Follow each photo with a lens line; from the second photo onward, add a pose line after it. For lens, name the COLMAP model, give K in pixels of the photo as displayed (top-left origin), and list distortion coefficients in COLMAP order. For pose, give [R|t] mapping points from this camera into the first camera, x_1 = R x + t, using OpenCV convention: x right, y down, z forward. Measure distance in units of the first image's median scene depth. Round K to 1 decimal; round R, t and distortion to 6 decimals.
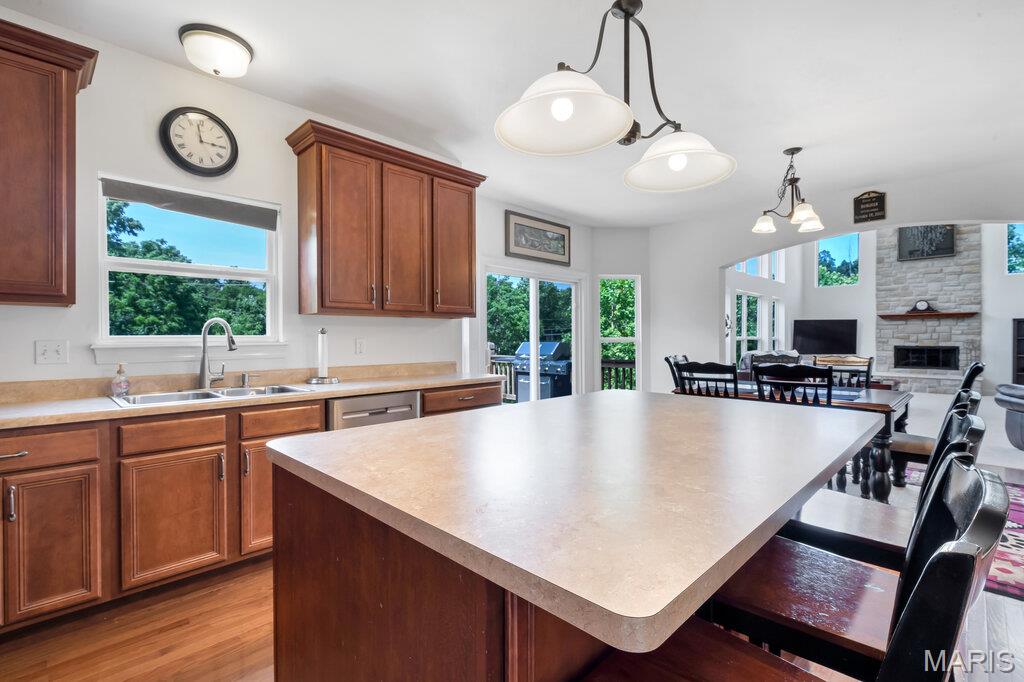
lens RADIAL K [[466.3, 0, 509.7], [0, 466.3, 339.7], [0, 0, 1]] dist [0.001953, 0.000304]
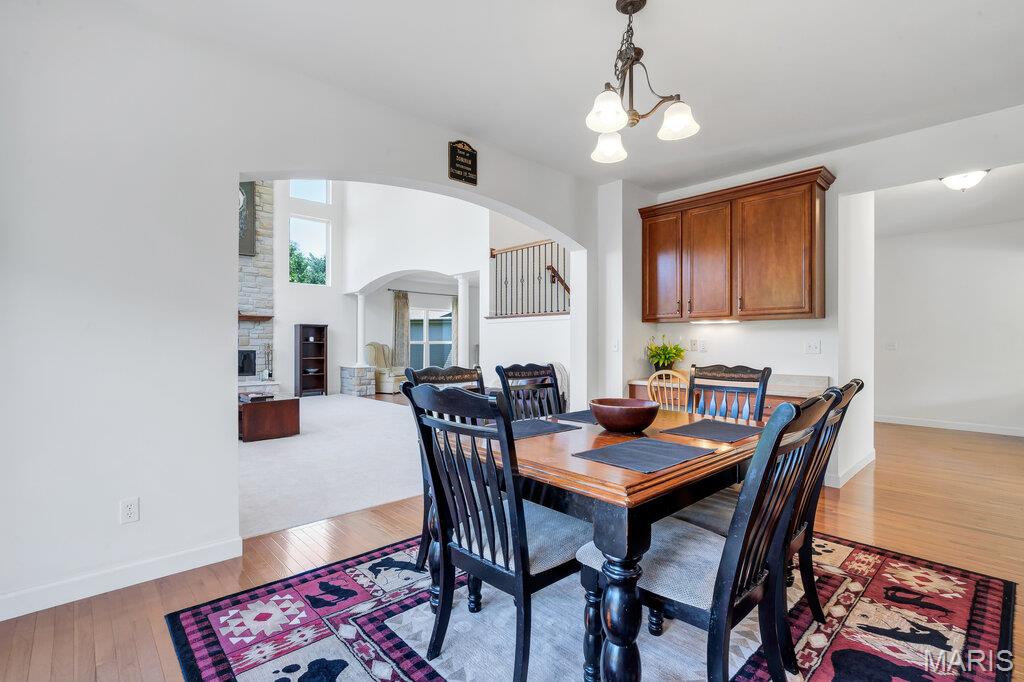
lens RADIAL K [[471.2, 0, 512.0], [0, 471.2, 341.0], [0, 0, 1]] dist [0.001079, 0.000126]
pose [[0.048973, 0.008473, 0.998764, 0.012046], [0.001343, 0.999963, -0.008549, 0.003336], [-0.998799, 0.001760, 0.048960, 0.411114]]
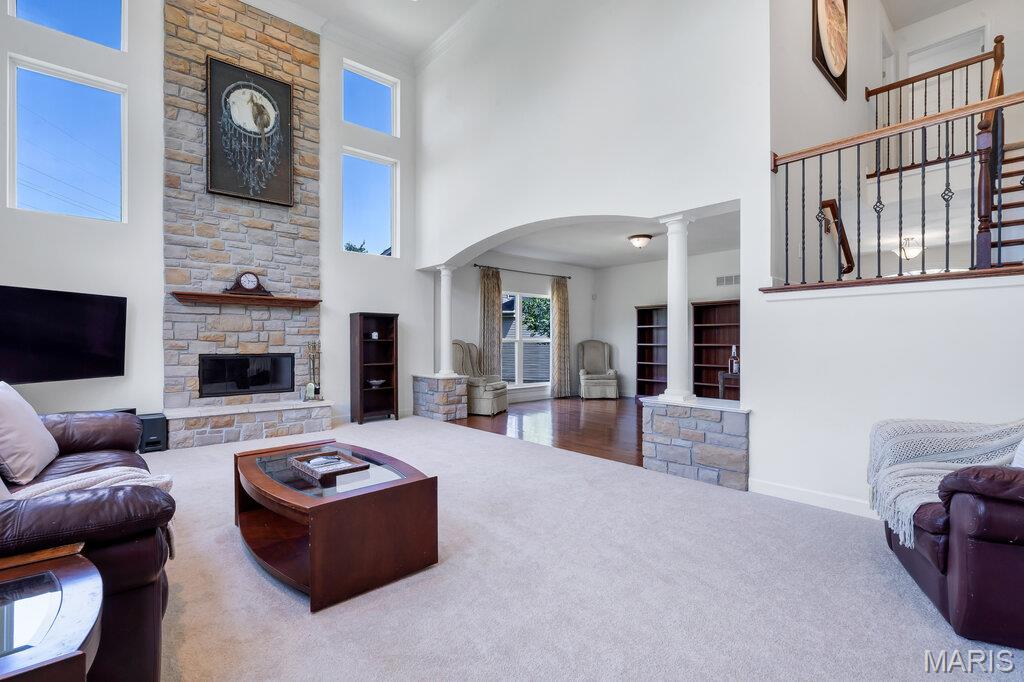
lens RADIAL K [[466.3, 0, 509.7], [0, 466.3, 339.7], [0, 0, 1]] dist [0.001953, 0.000304]
pose [[0.071155, 0.006286, 0.997445, 0.349329], [0.004301, 0.999969, -0.006609, 0.001364], [-0.997456, 0.004760, 0.071126, 0.650639]]
